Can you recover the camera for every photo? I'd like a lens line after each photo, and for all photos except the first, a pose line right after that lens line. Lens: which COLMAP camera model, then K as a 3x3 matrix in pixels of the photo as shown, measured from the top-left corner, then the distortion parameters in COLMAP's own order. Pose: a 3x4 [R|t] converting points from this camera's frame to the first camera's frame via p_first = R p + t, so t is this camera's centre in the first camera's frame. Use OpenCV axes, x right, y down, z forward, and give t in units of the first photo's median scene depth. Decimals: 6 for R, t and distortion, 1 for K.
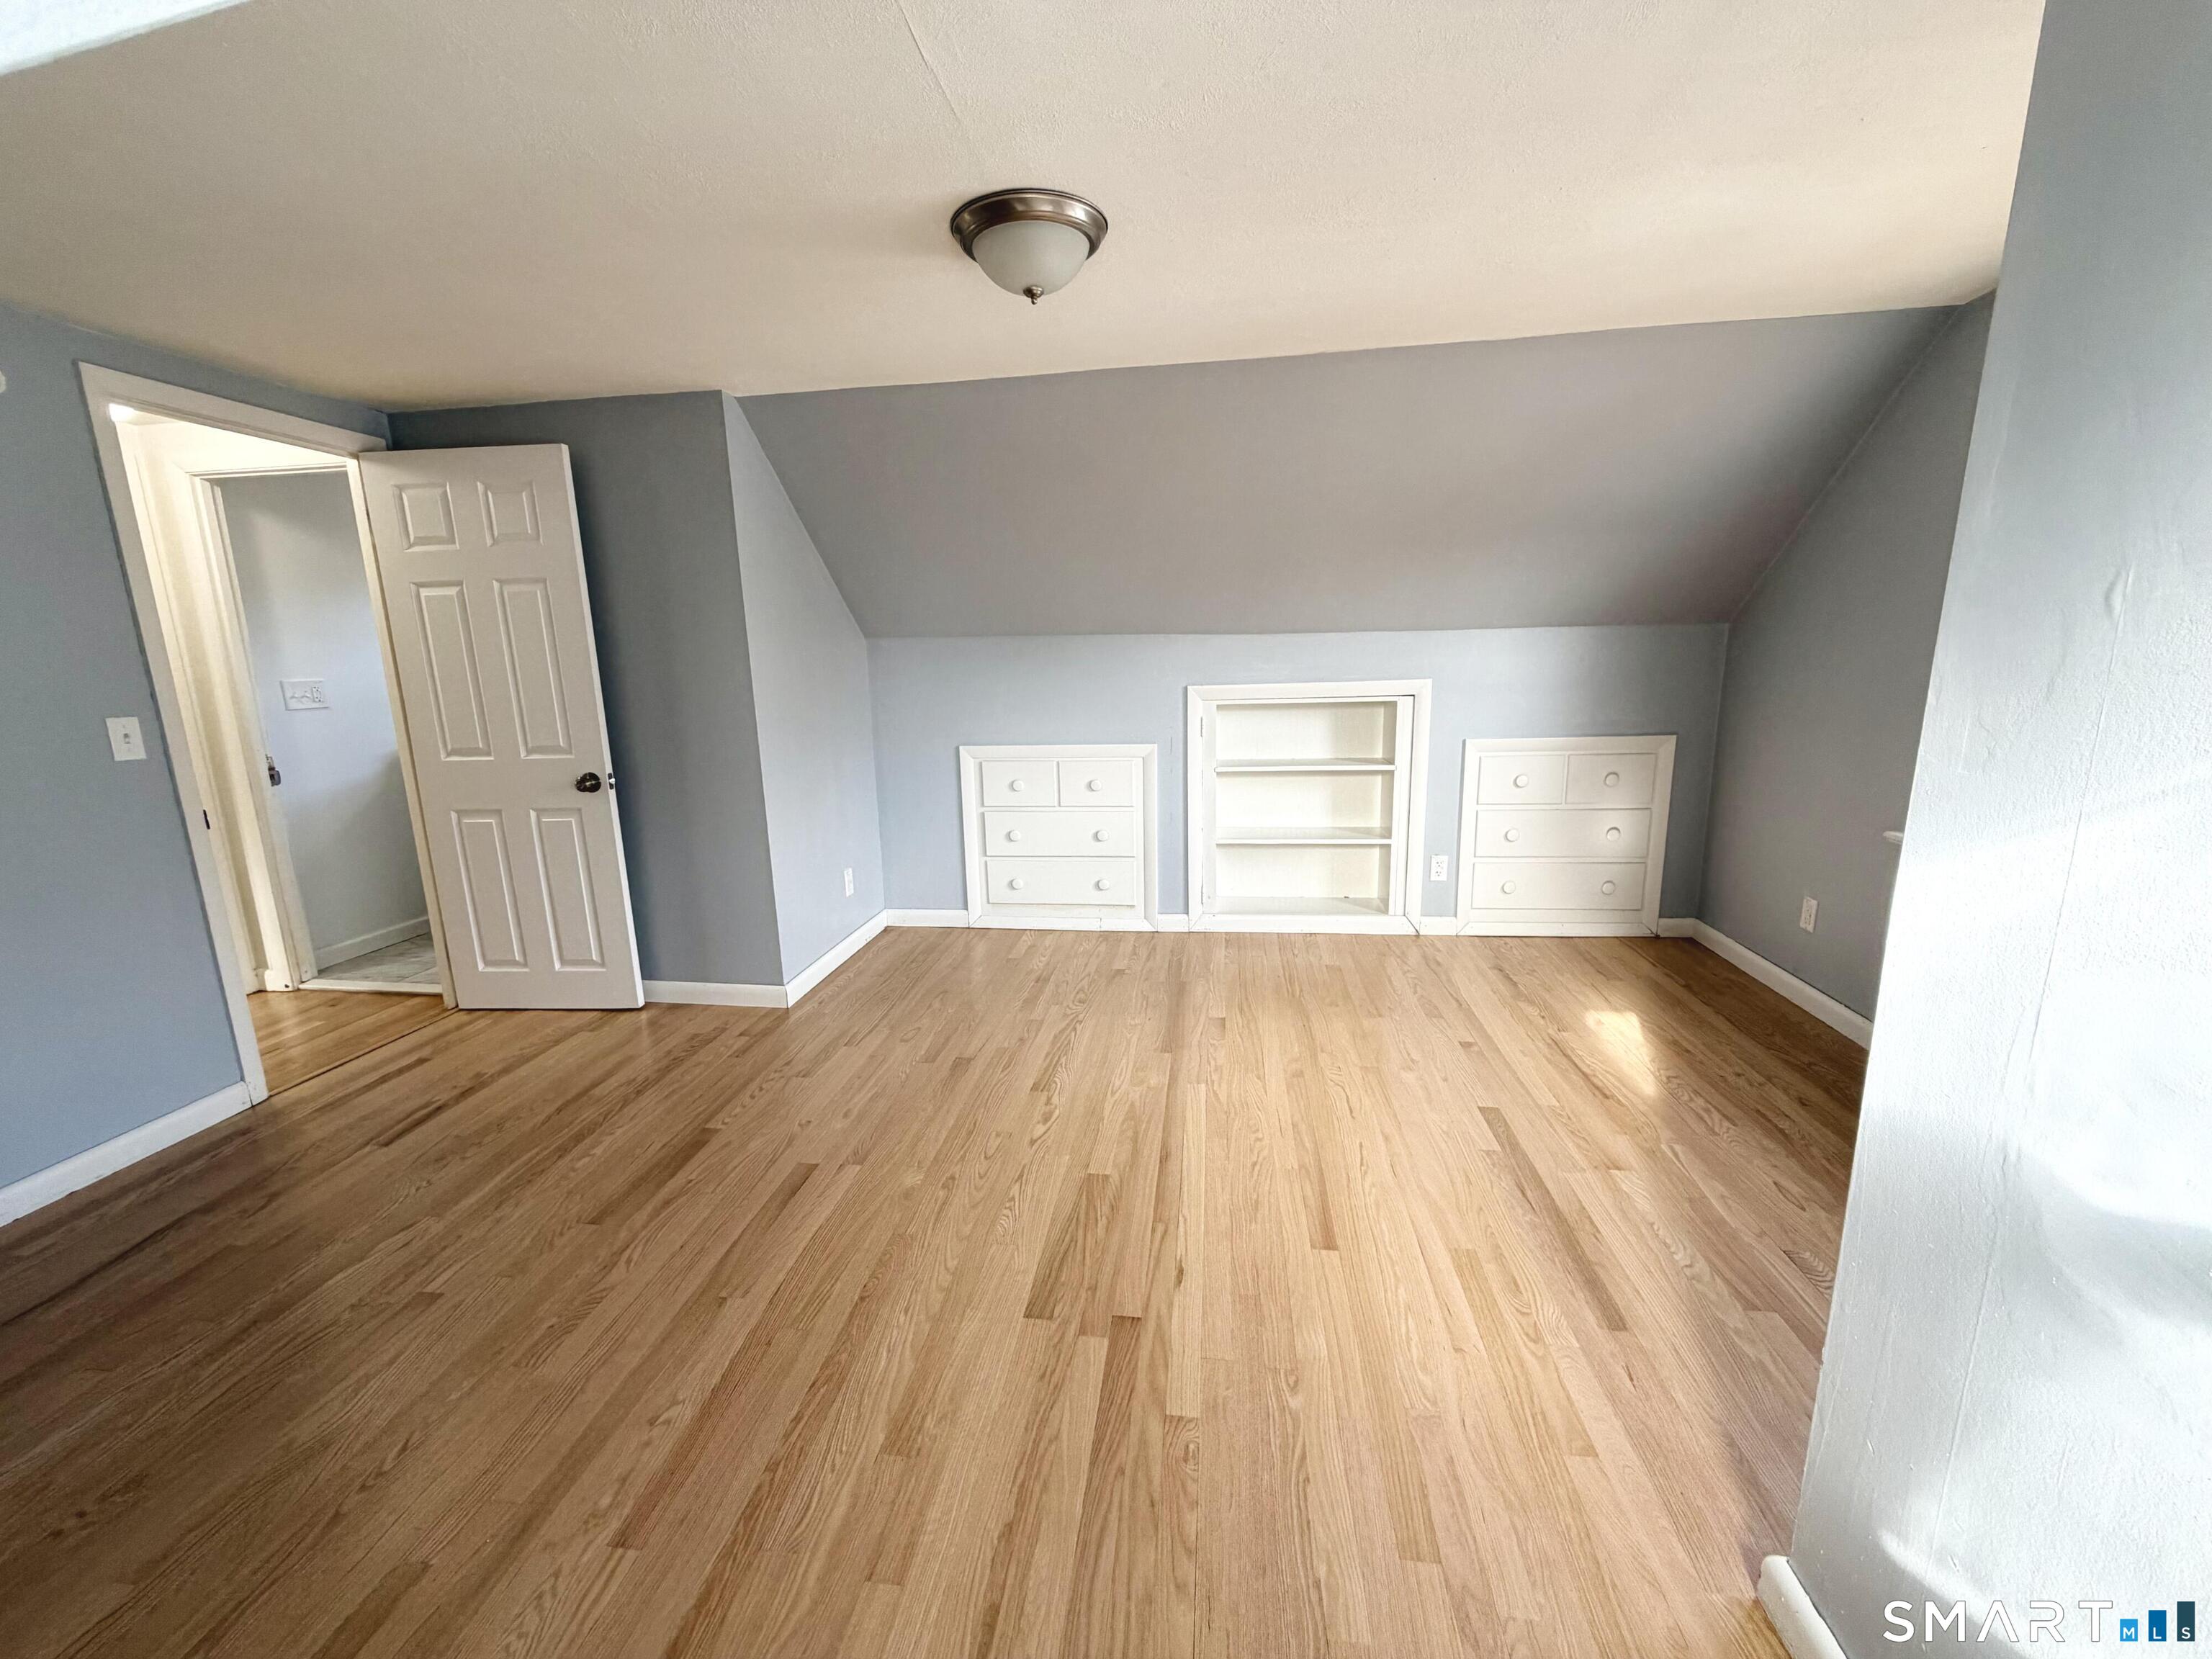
lens RADIAL K [[881.5, 0, 1100.5], [0, 881.5, 830.3], [0, 0, 1]] dist [-0.003939, -0.000029]
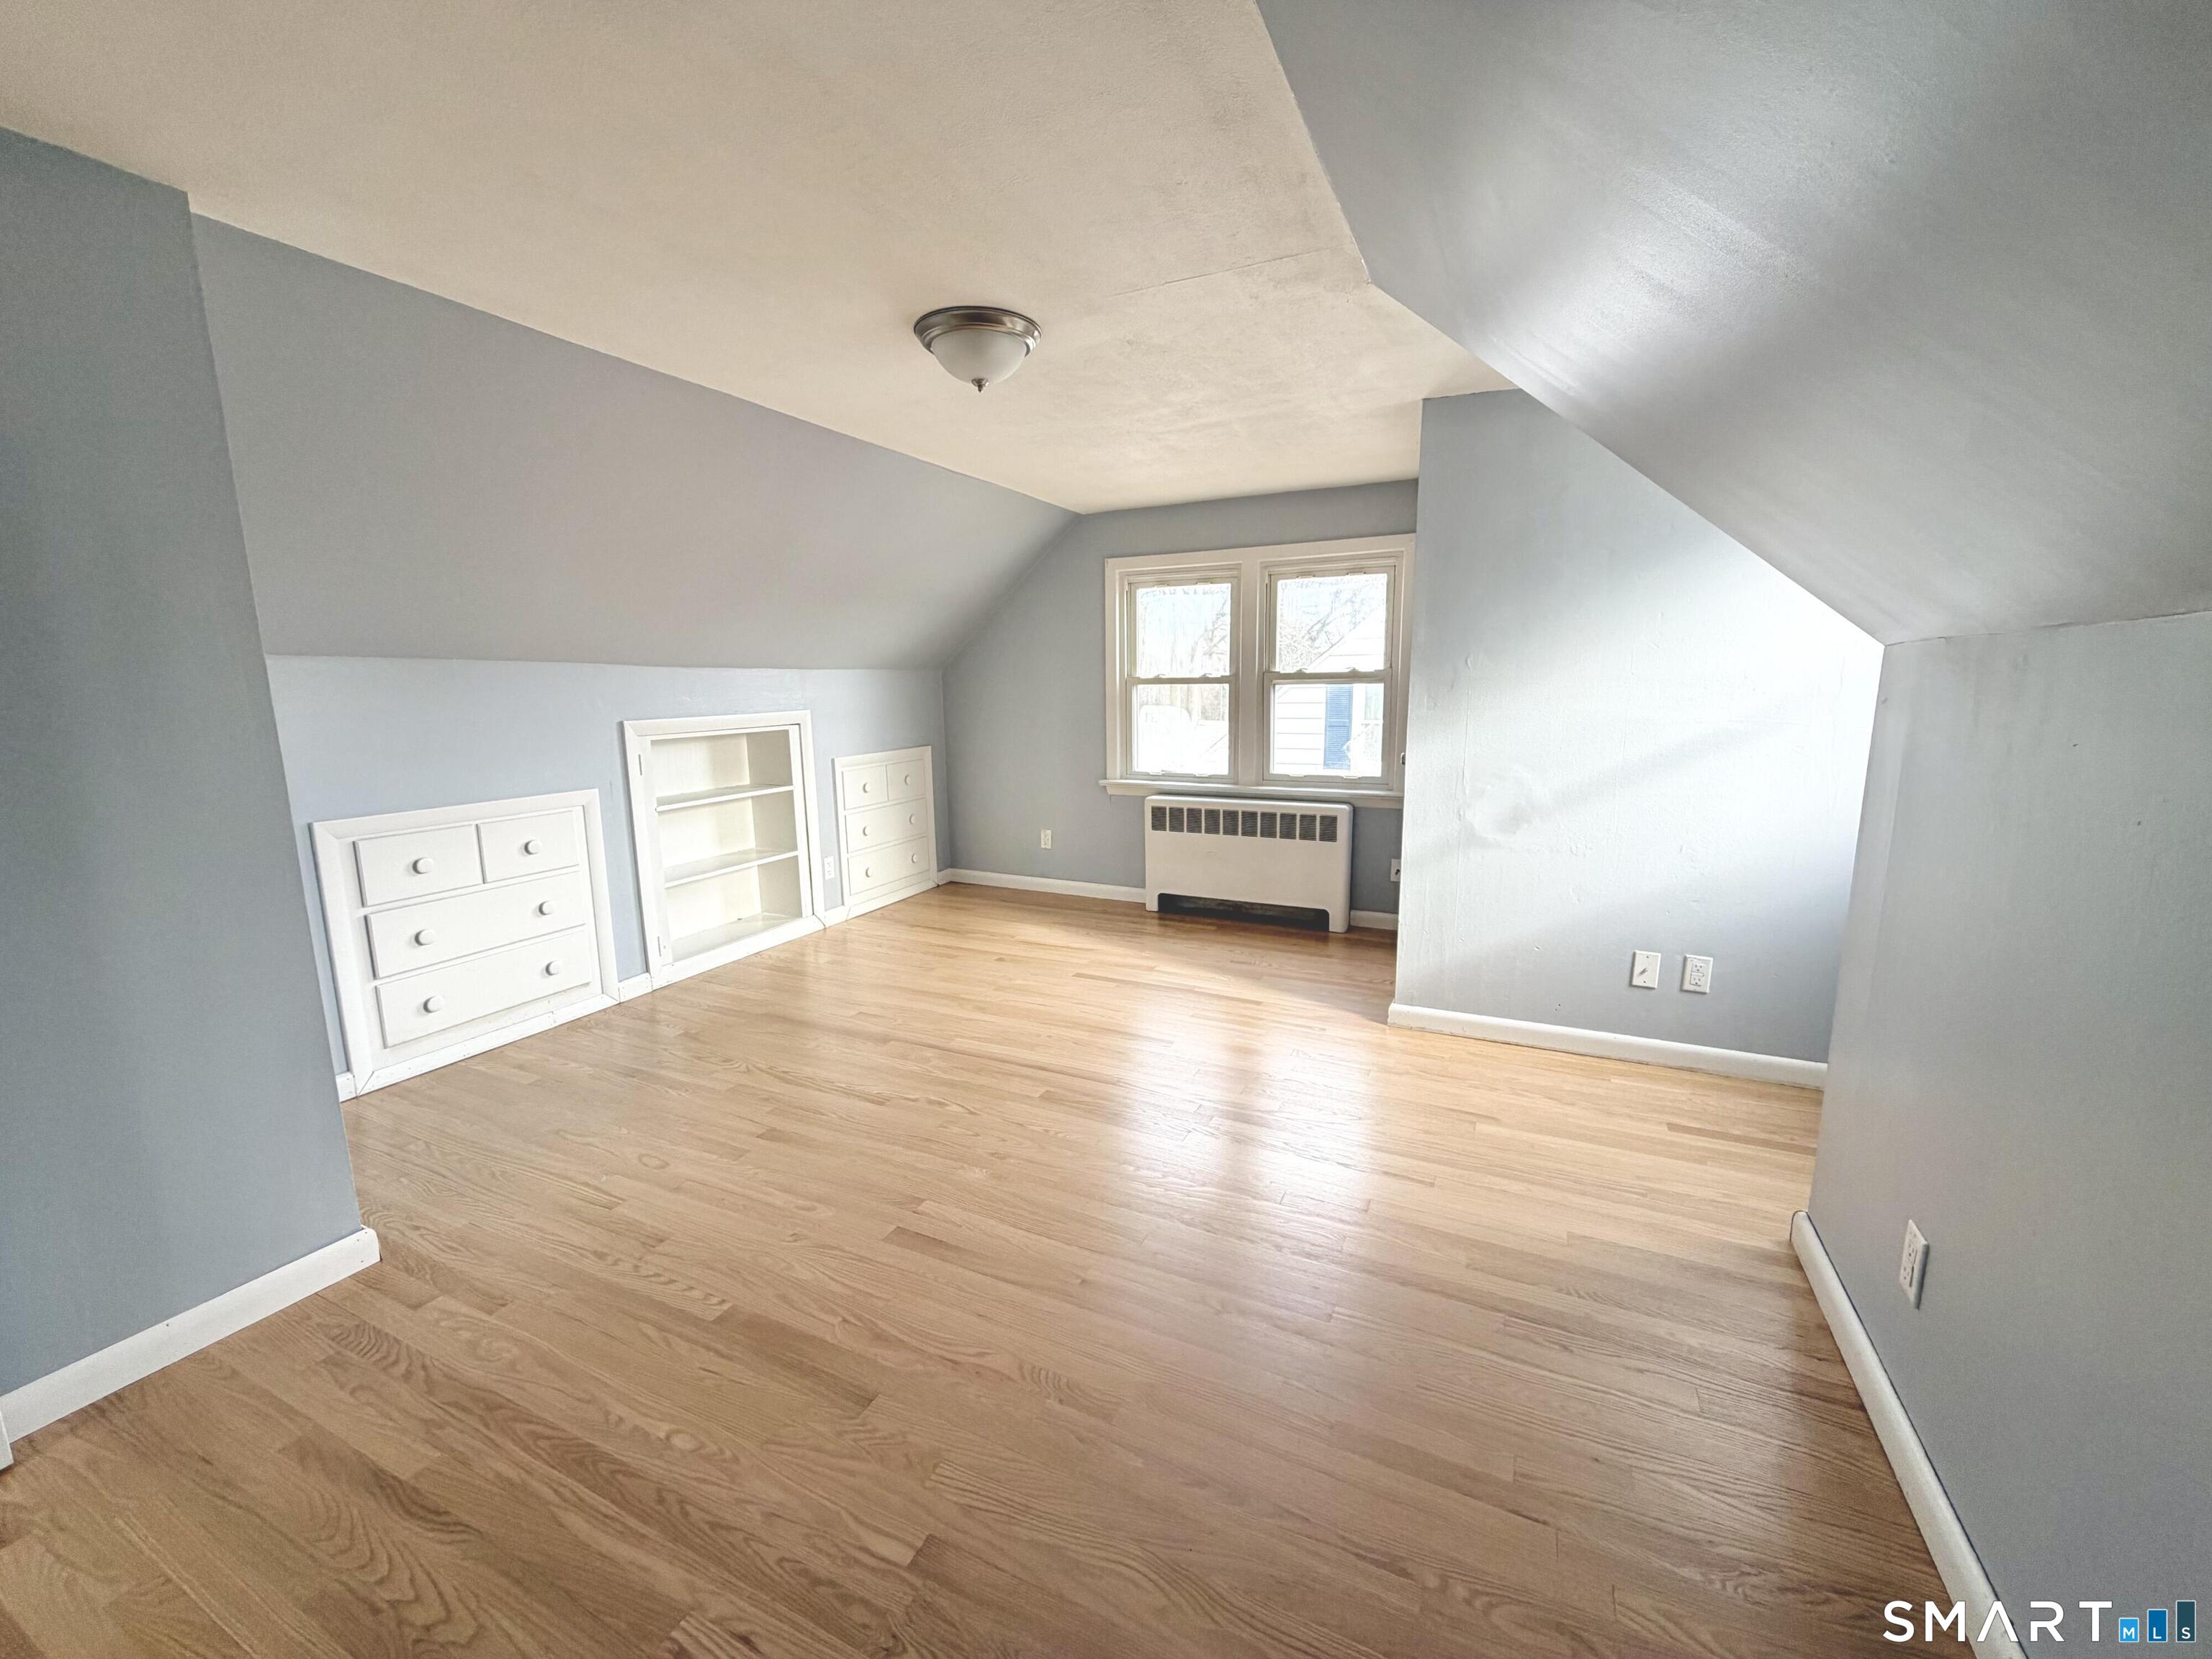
lens RADIAL K [[881.5, 0, 1102.9], [0, 881.5, 825.5], [0, 0, 1]] dist [-0.003939, -0.000029]
pose [[0.314207, -0.134805, 0.939735, -0.626282], [0.194461, 0.978017, 0.075278, -0.031261], [-0.929225, 0.159089, 0.333514, 0.260121]]
